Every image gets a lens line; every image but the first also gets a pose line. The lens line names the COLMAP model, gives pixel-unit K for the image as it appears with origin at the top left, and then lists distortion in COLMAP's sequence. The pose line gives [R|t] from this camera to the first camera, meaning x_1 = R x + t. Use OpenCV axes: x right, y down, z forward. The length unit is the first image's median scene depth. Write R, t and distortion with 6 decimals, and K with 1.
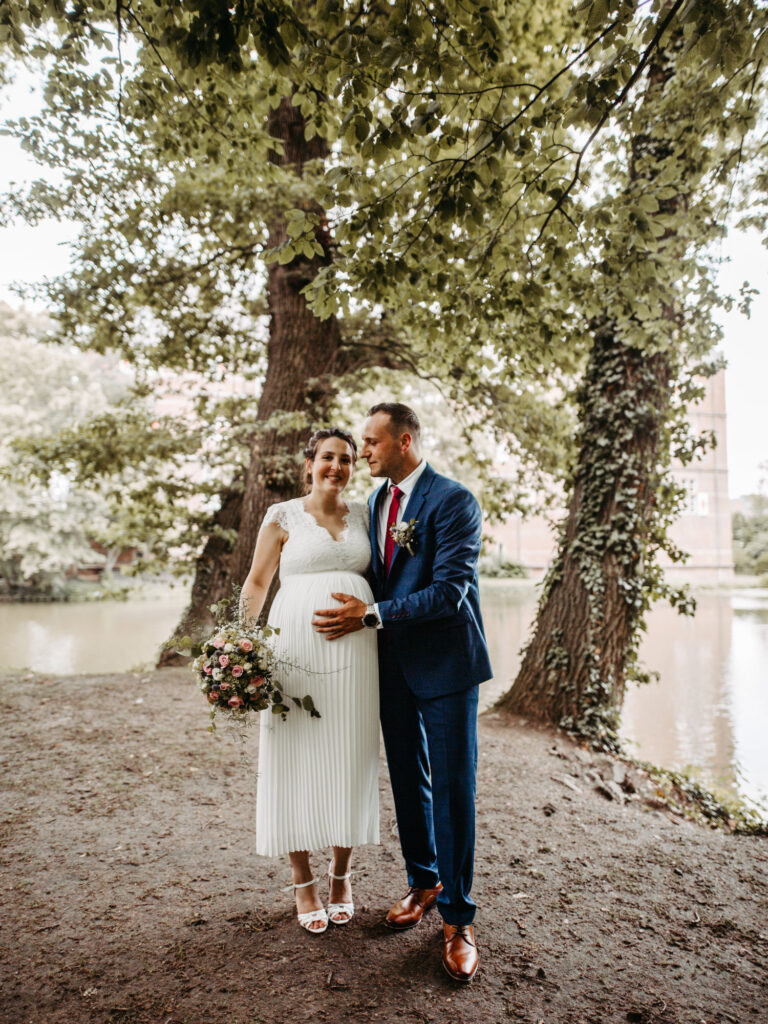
lens RADIAL K [[655.3, 0, 382.8], [0, 655.3, 510.0], [0, 0, 1]] dist [-0.029019, 0.003261]
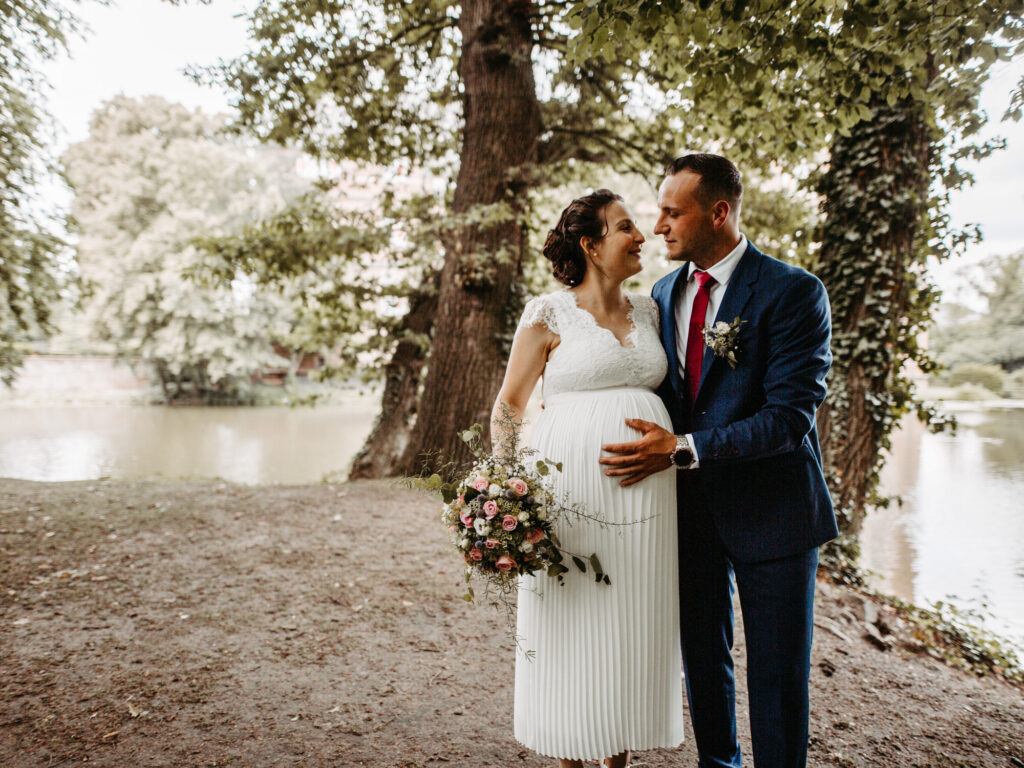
lens RADIAL K [[655.3, 0, 514.2], [0, 655.3, 384.1], [0, 0, 1]] dist [-0.029019, 0.003261]
pose [[0.997729, 0.011185, -0.066428, -0.052776], [-0.004312, 0.994700, 0.102730, 0.004919], [0.067225, -0.102210, 0.992489, 0.092719]]
